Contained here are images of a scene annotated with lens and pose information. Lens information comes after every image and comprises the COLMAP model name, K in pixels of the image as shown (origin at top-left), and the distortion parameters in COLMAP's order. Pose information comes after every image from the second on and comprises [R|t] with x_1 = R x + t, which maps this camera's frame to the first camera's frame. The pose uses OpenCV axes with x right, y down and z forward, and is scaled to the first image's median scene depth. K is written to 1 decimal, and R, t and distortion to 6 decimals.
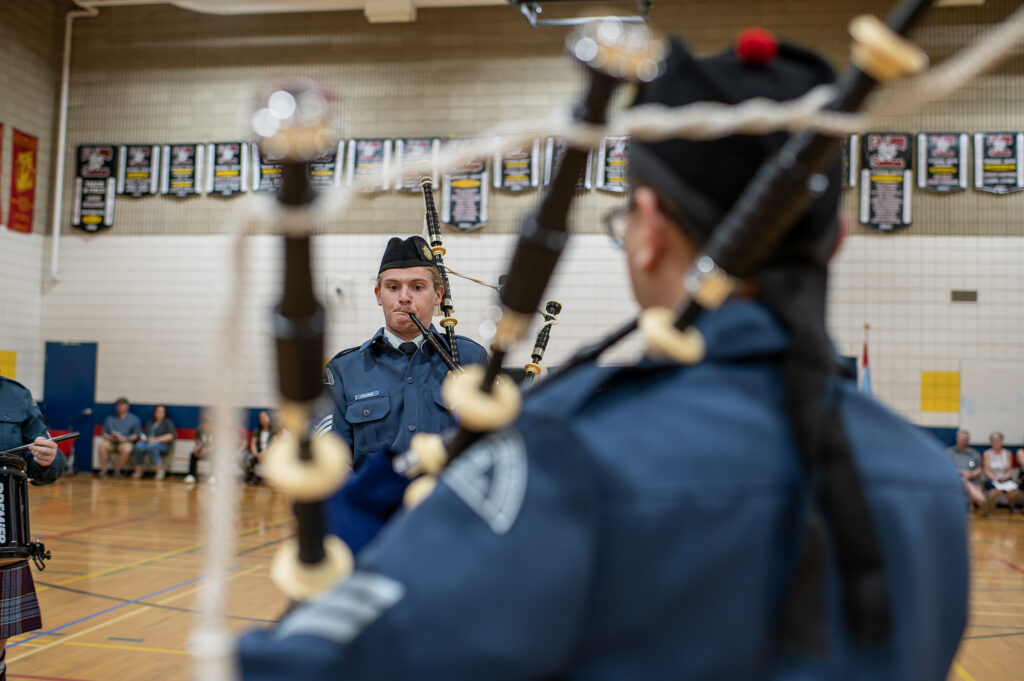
lens RADIAL K [[1142.1, 0, 478.9], [0, 1142.1, 326.7], [0, 0, 1]] dist [-0.040332, 0.000000]
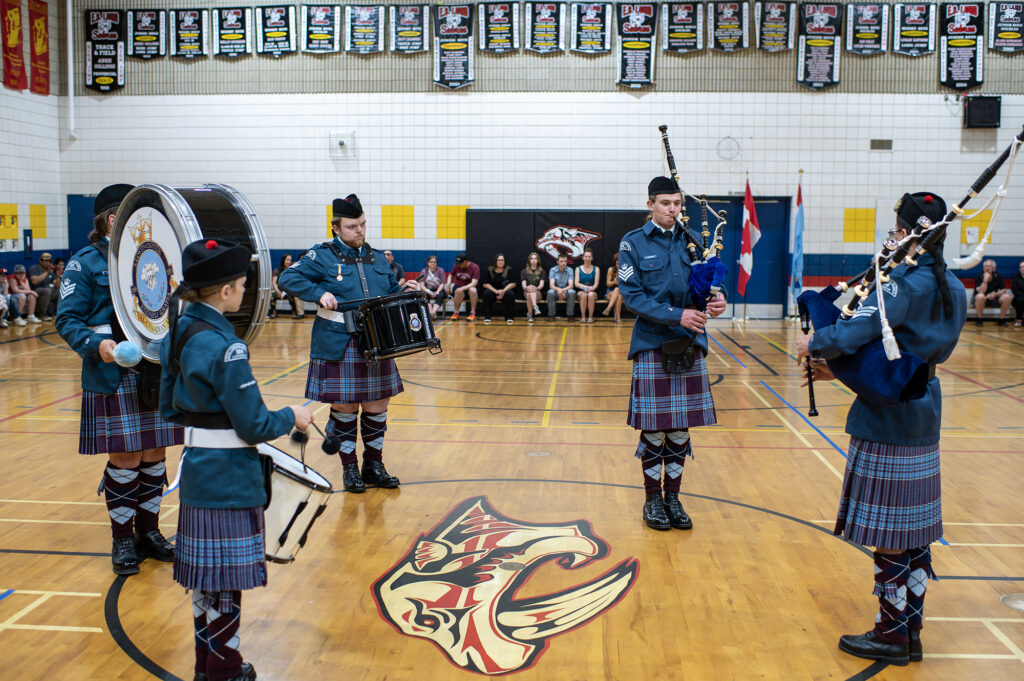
lens RADIAL K [[1142.1, 0, 520.6], [0, 1142.1, 337.2], [0, 0, 1]] dist [-0.040332, 0.000000]
pose [[0.993191, -0.031785, 0.112079, -0.081698], [0.013946, 0.987582, 0.156486, -0.017861], [-0.115661, -0.153857, 0.981300, -0.146157]]
